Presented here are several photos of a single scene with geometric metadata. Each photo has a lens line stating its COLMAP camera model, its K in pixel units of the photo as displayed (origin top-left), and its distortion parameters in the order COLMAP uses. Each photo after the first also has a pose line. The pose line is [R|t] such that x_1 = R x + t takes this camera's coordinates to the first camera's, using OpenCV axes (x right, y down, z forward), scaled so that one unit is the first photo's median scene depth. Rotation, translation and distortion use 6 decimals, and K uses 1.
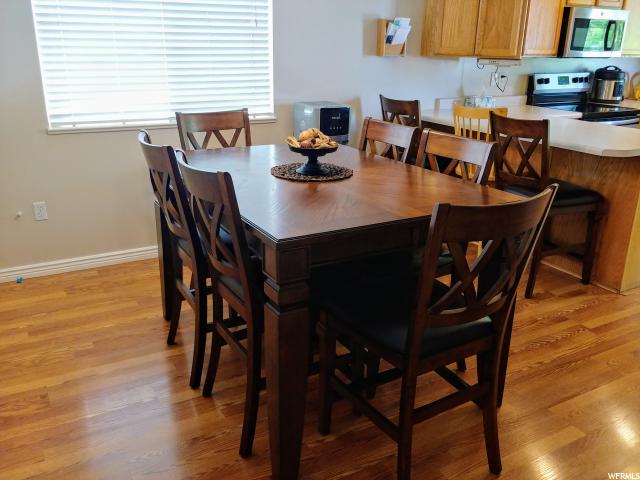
lens RADIAL K [[564.0, 0, 320.0], [0, 564.0, 240.0], [0, 0, 1]] dist [-0.010334, -0.020228]
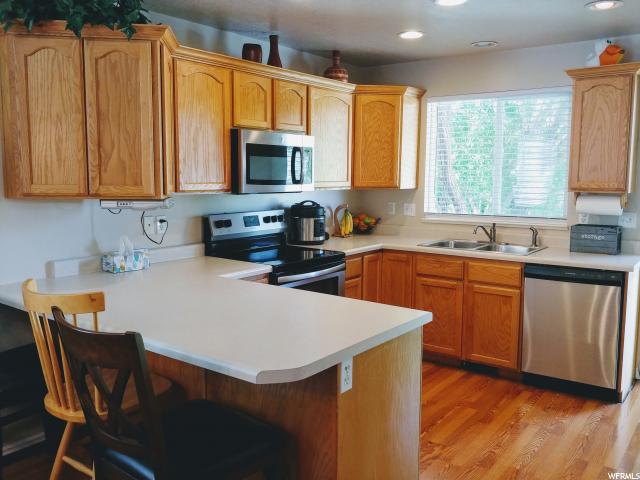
lens RADIAL K [[564.0, 0, 320.0], [0, 564.0, 240.0], [0, 0, 1]] dist [-0.010334, -0.020228]
pose [[0.910503, -0.051593, 0.410272, 0.205181], [0.139671, 0.972245, -0.187703, -0.102507], [-0.389201, 0.228207, 0.892437, 0.283733]]
